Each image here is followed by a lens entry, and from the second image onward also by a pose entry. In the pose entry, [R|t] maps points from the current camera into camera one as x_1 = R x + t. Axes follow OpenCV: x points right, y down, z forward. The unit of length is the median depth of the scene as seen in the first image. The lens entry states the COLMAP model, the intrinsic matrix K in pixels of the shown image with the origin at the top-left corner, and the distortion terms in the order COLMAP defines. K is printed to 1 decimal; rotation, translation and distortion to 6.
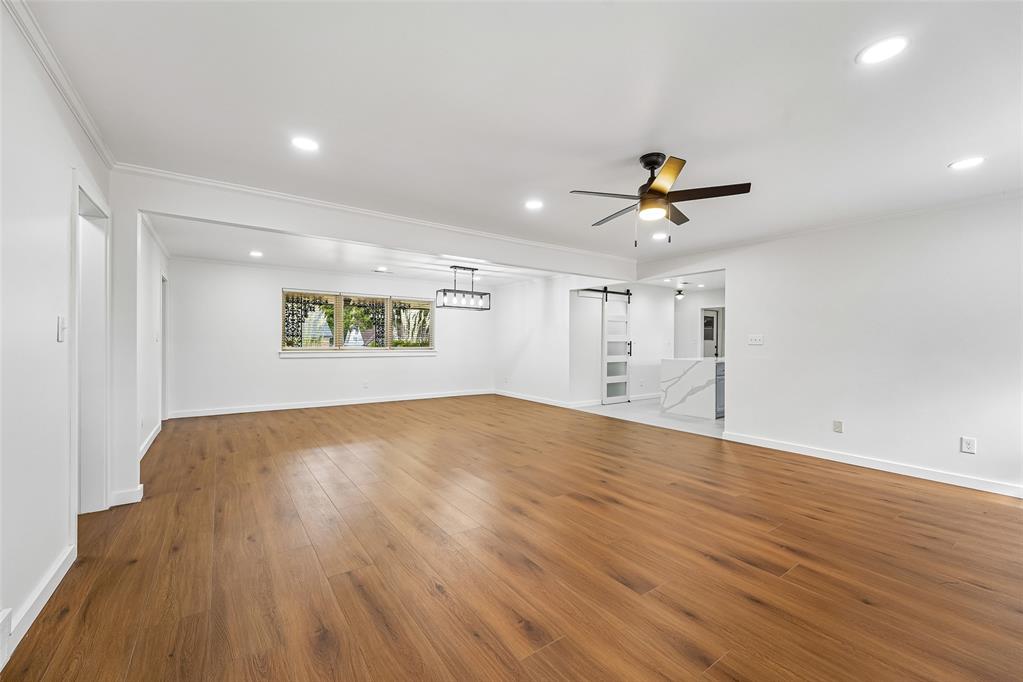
lens RADIAL K [[416.0, 0, 508.4], [0, 416.0, 342.3], [0, 0, 1]] dist [-0.002397, 0.000321]
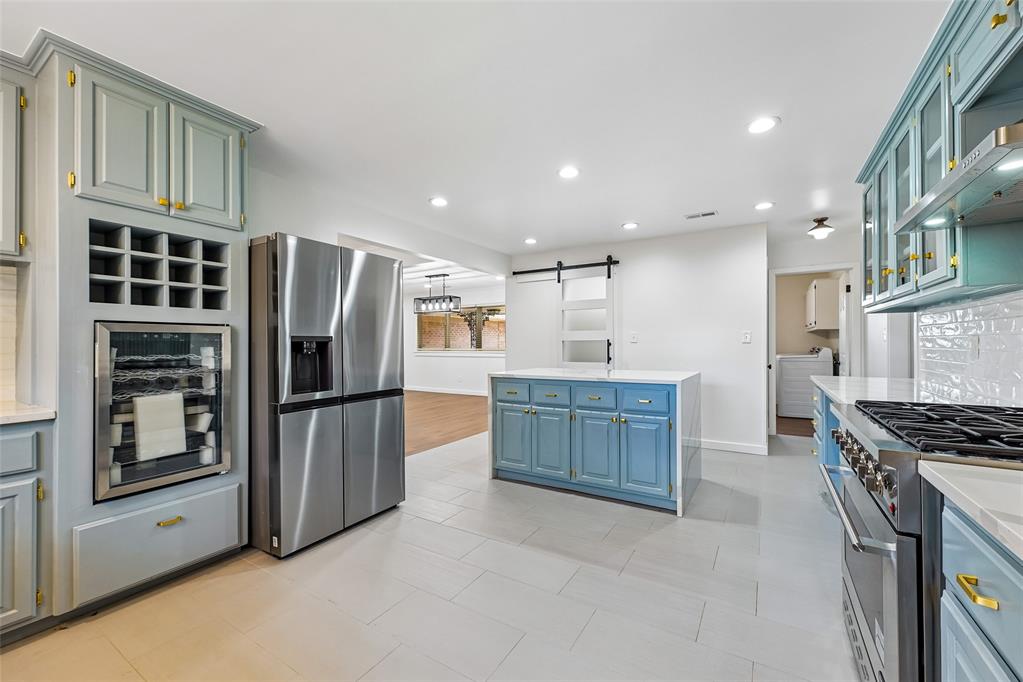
lens RADIAL K [[416.0, 0, 507.9], [0, 416.0, 339.6], [0, 0, 1]] dist [-0.002397, 0.000321]
pose [[0.387151, -0.016967, -0.921860, 0.904125], [0.013592, 0.999827, -0.012694, 0.002842], [0.921916, -0.007616, 0.387315, 0.711107]]
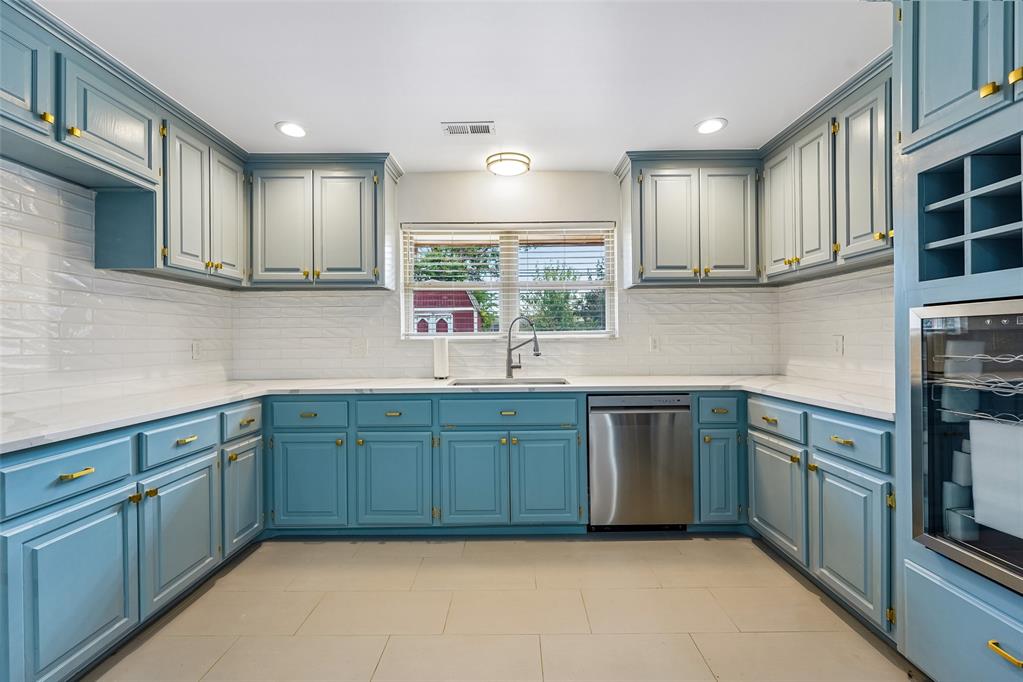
lens RADIAL K [[416.0, 0, 509.2], [0, 416.0, 340.3], [0, 0, 1]] dist [-0.002397, 0.000321]
pose [[-0.814054, 0.001873, 0.580787, 0.621816], [0.000783, 0.999997, -0.002127, 0.001451], [-0.580789, -0.001277, -0.814053, 0.842049]]
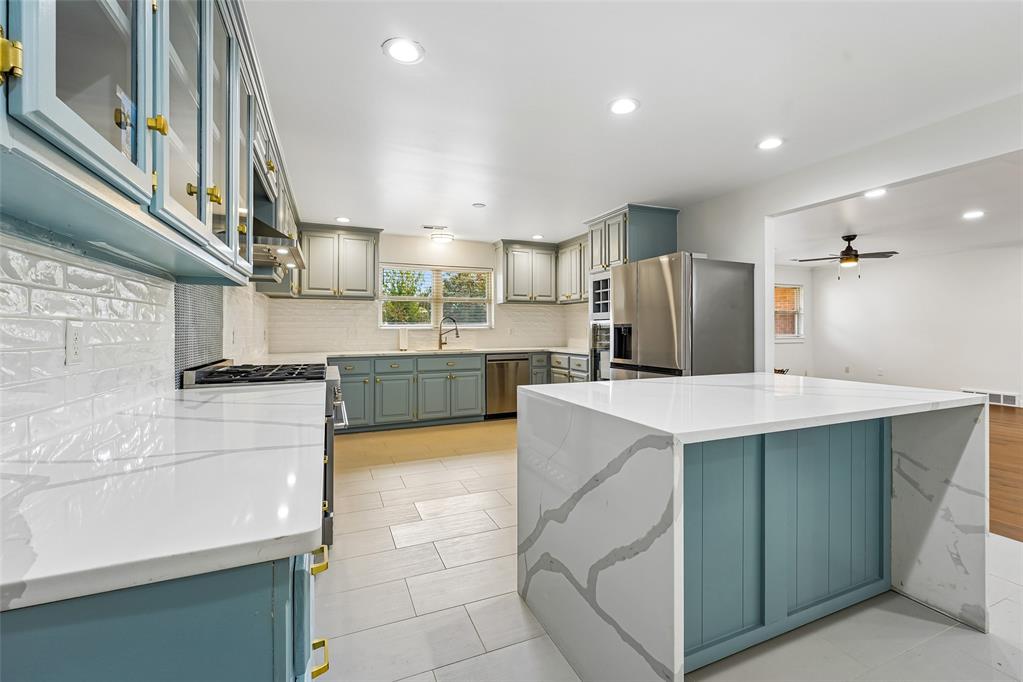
lens RADIAL K [[447.6, 0, 513.7], [0, 447.6, 331.5], [0, 0, 1]] dist [-0.002347, -0.000348]
pose [[-0.978368, -0.003631, 0.206839, 0.554883], [-0.003093, 0.999991, 0.002927, 0.001882], [-0.206847, 0.002224, -0.978371, 1.295484]]
